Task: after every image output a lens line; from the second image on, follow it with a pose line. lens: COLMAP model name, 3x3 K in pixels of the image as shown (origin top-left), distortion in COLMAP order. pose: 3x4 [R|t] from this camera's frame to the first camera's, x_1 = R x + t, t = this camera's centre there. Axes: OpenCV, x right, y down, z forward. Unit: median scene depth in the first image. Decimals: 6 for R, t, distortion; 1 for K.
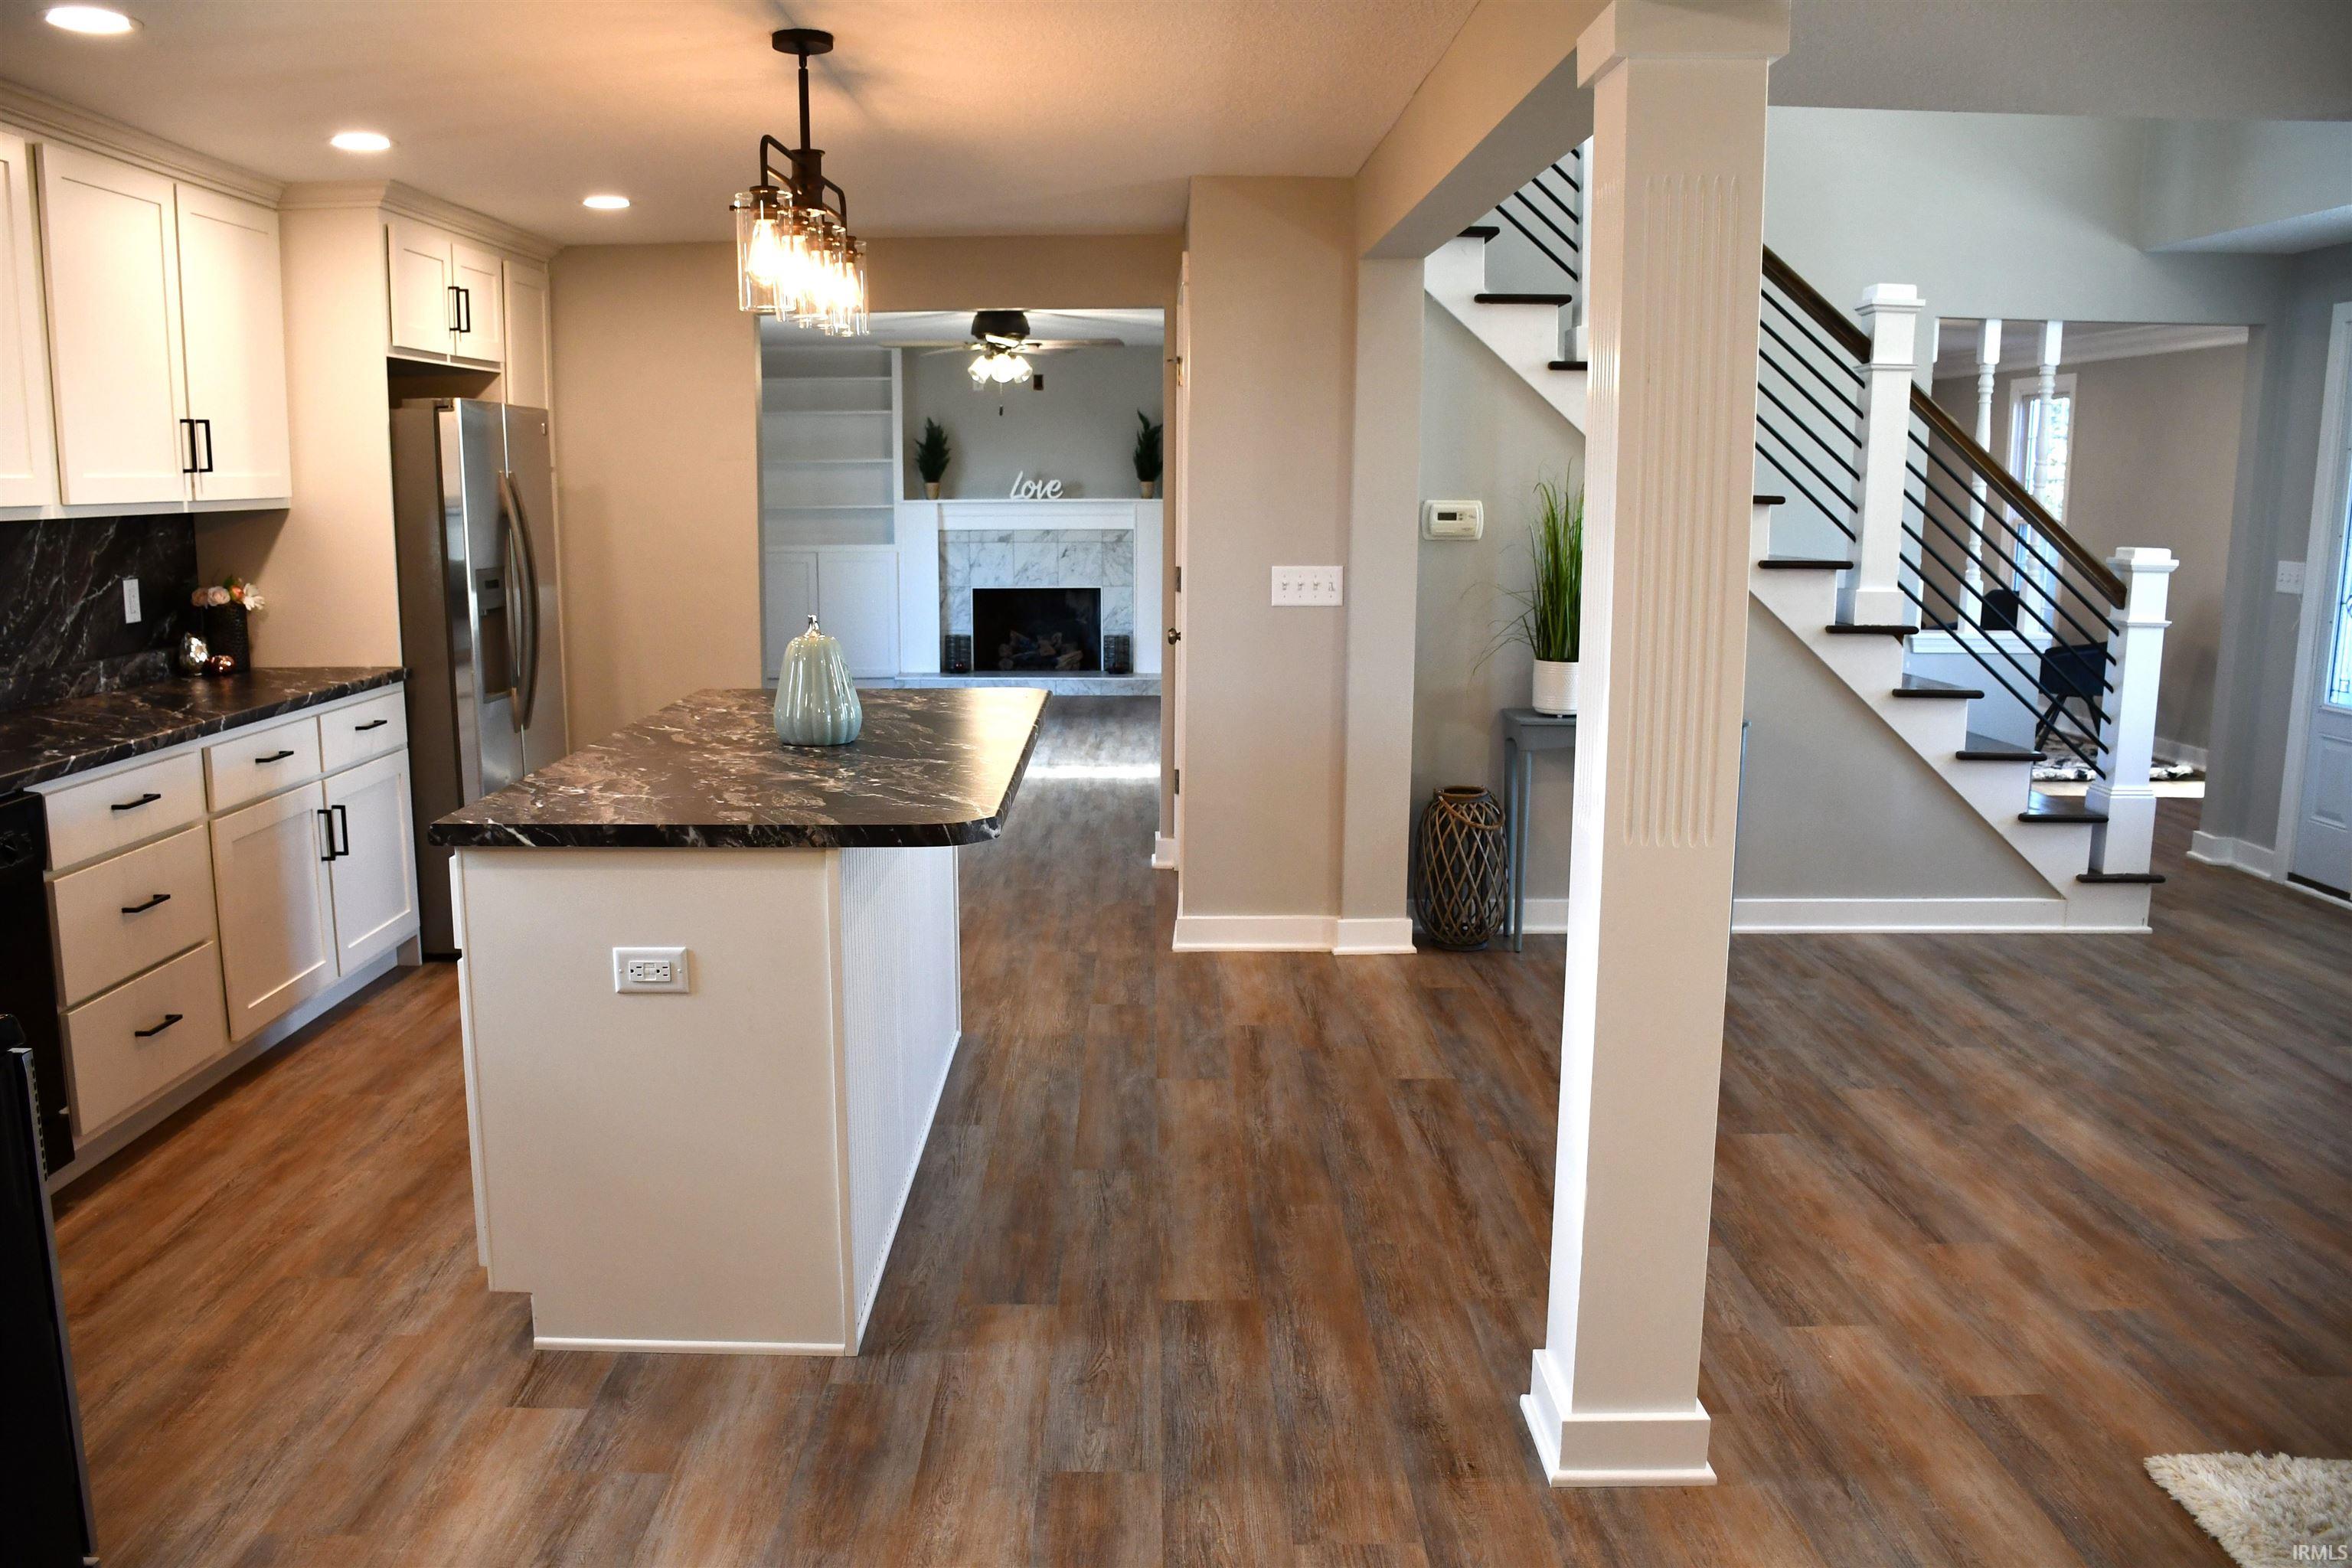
lens RADIAL K [[1842.6, 0, 1147.6], [0, 1842.6, 789.2], [0, 0, 1]] dist [-0.152819, 0.106496]
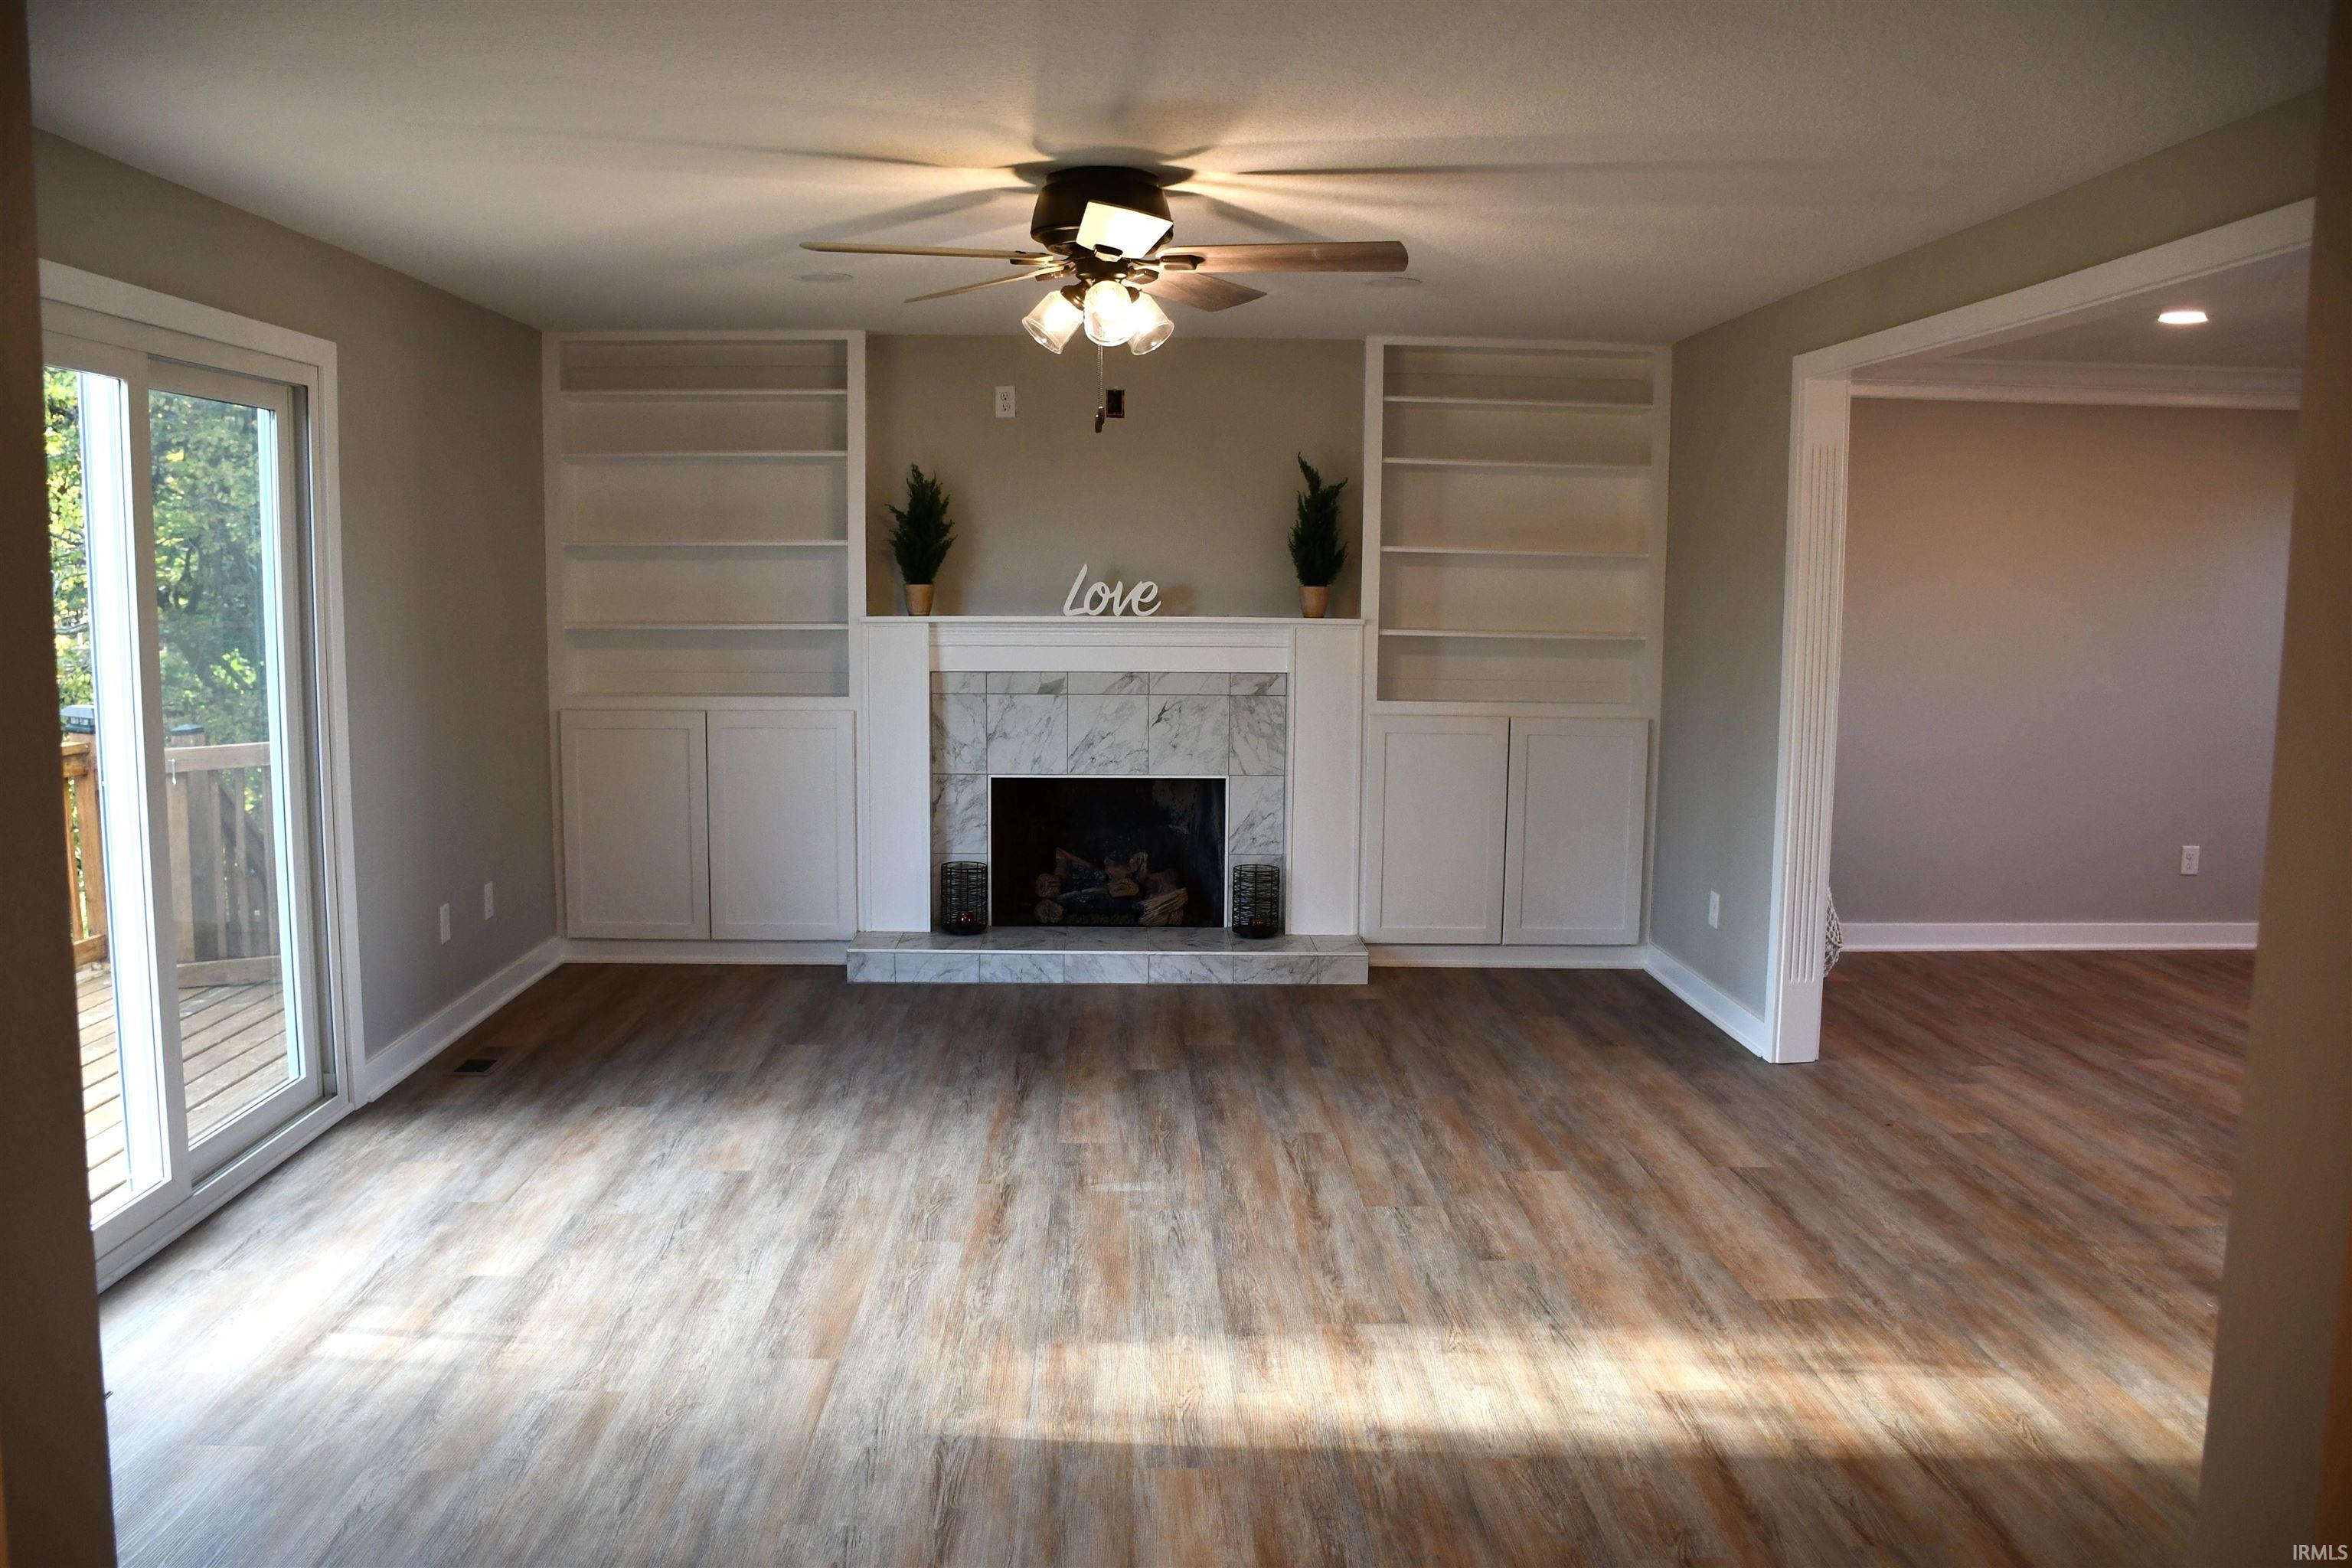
lens RADIAL K [[1842.6, 0, 1153.3], [0, 1842.6, 800.1], [0, 0, 1]] dist [-0.152819, 0.106496]
pose [[0.999791, 0.006007, 0.019567, -0.148651], [-0.005105, 0.998935, -0.045858, -0.200218], [-0.019822, 0.045749, 0.998756, 1.161752]]
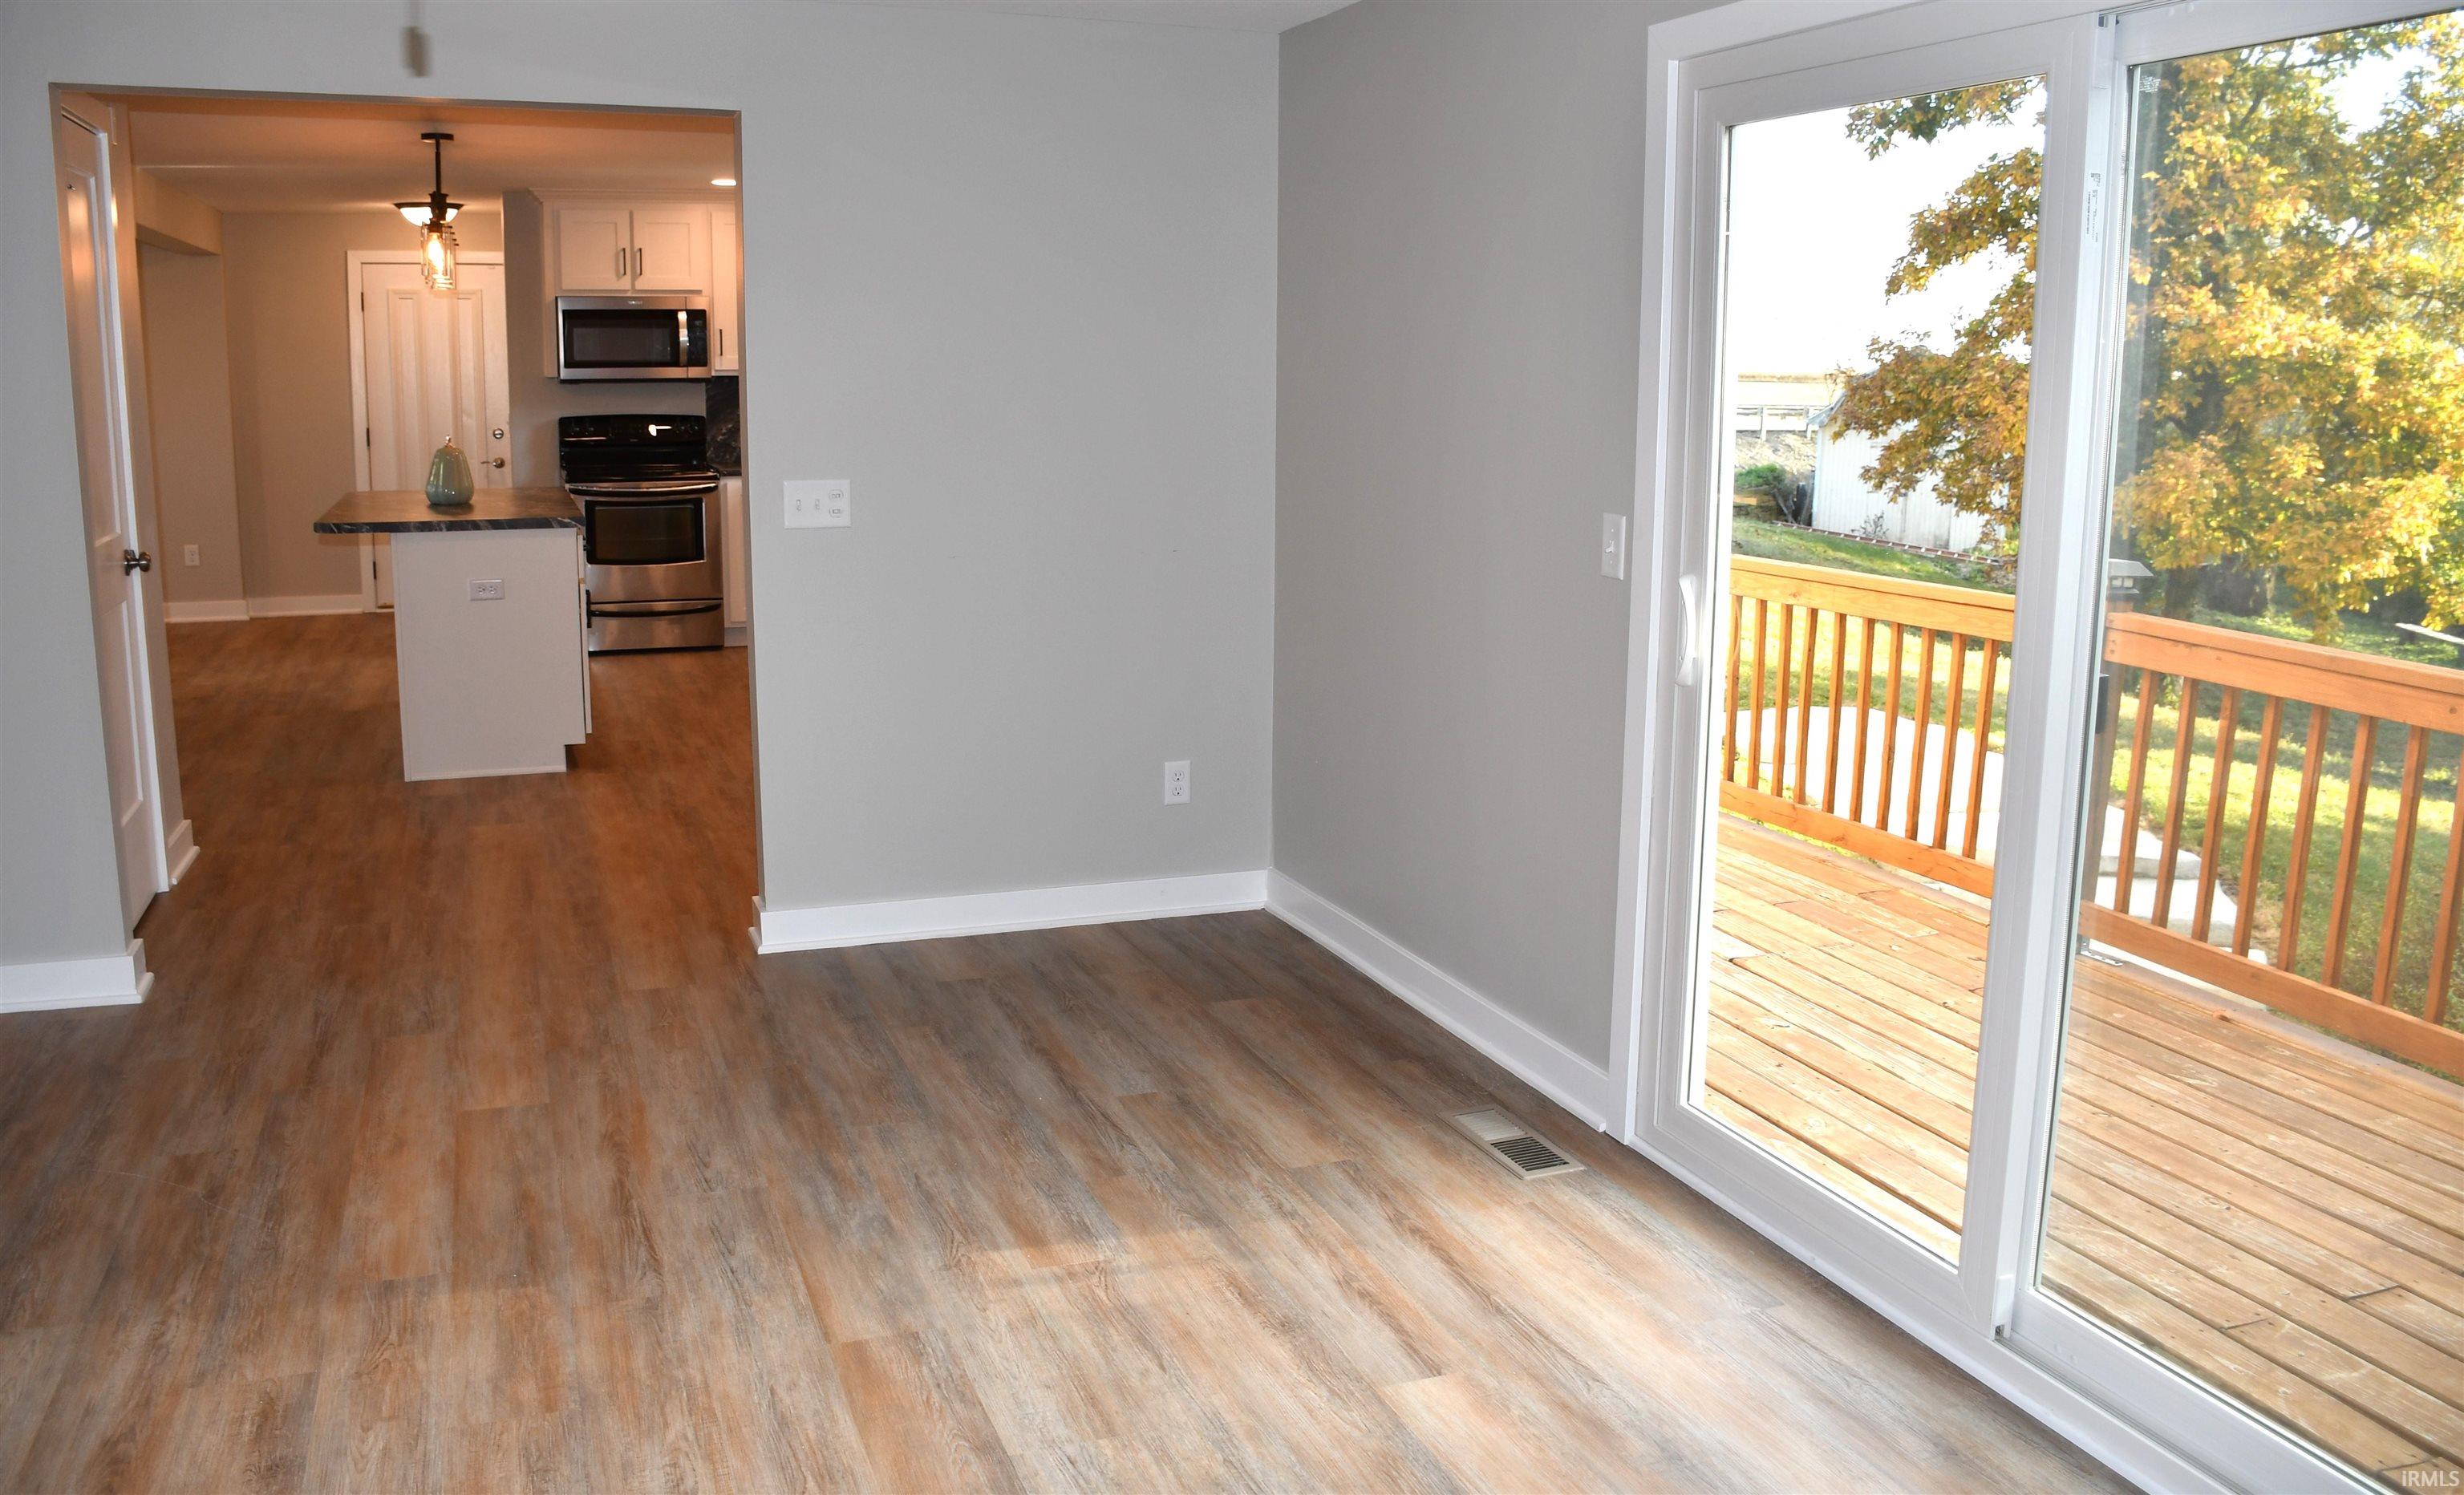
lens RADIAL K [[1915.2, 0, 1160.0], [0, 1915.2, 662.0], [0, 0, 1]] dist [-0.088984, 0.008549]
pose [[-0.943132, 0.049723, -0.328680, -0.169653], [-0.058216, 0.948763, 0.310579, -0.400408], [0.327282, 0.312051, -0.891914, 2.336065]]
